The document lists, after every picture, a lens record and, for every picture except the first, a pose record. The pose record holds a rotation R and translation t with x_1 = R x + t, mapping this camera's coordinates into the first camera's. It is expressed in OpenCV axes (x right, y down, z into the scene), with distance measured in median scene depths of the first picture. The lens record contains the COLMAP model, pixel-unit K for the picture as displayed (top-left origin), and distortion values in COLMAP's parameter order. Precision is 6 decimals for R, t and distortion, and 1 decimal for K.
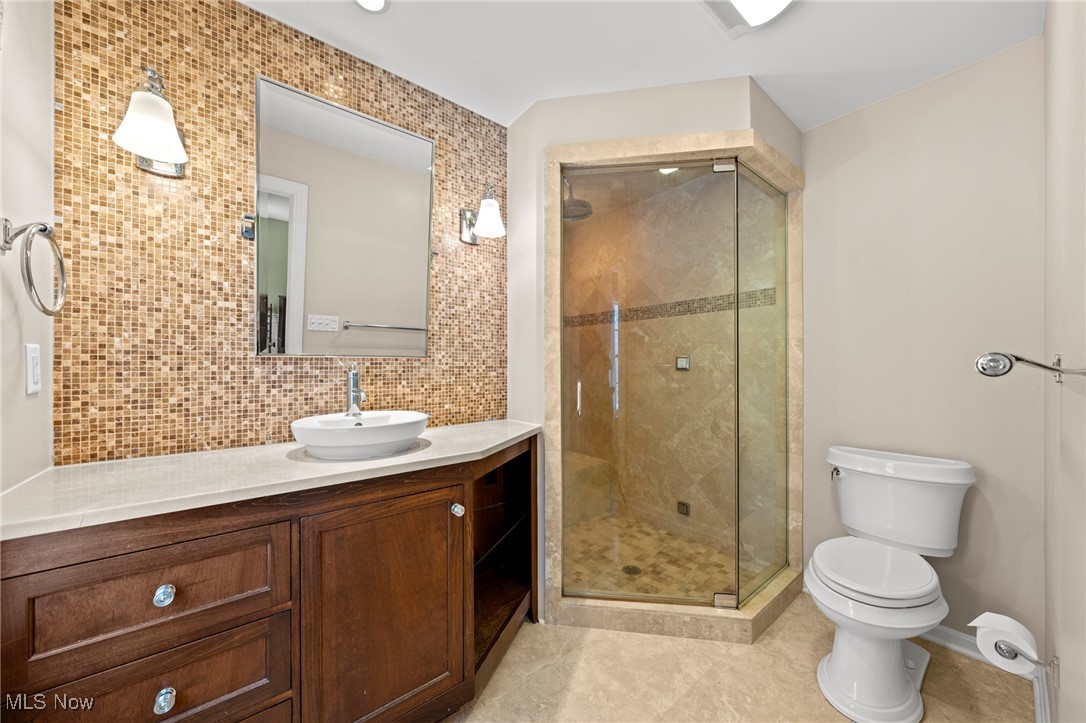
lens RADIAL K [[385.3, 0, 541.7], [0, 385.3, 363.9], [0, 0, 1]] dist [0.001240, 0.000046]
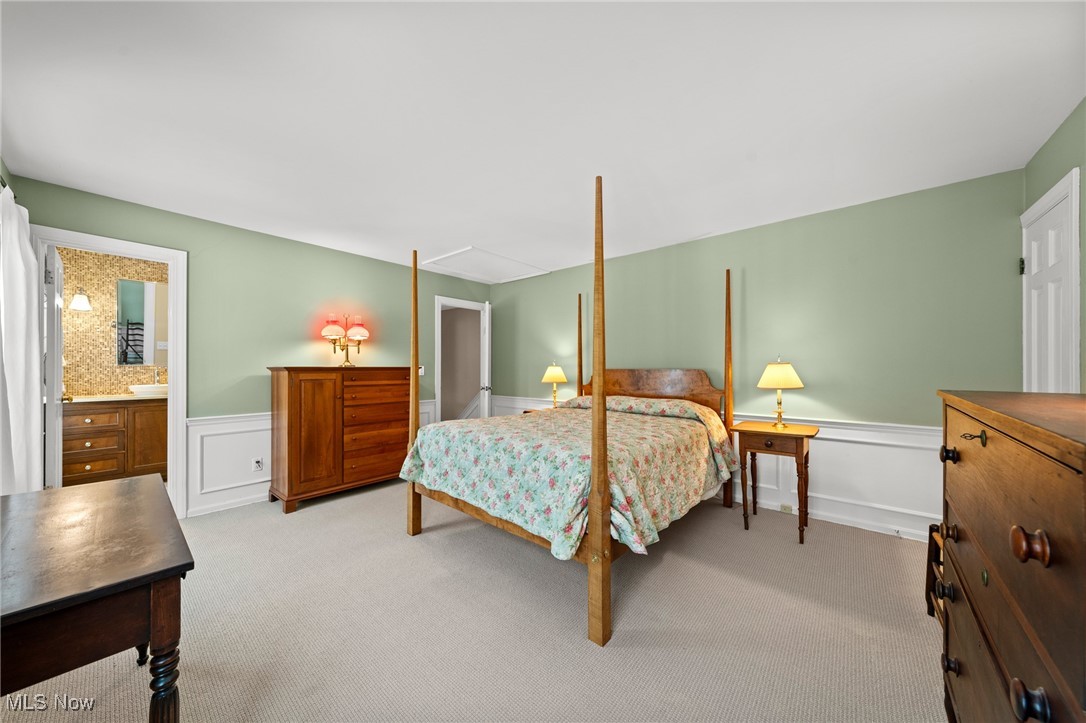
lens RADIAL K [[368.7, 0, 544.8], [0, 368.7, 364.7], [0, 0, 1]] dist [0.000310, 0.000033]
pose [[0.984772, 0.001367, 0.173847, 2.256779], [-0.002122, 0.999989, 0.004158, -0.048988], [-0.173840, -0.004464, 0.984764, -2.668162]]
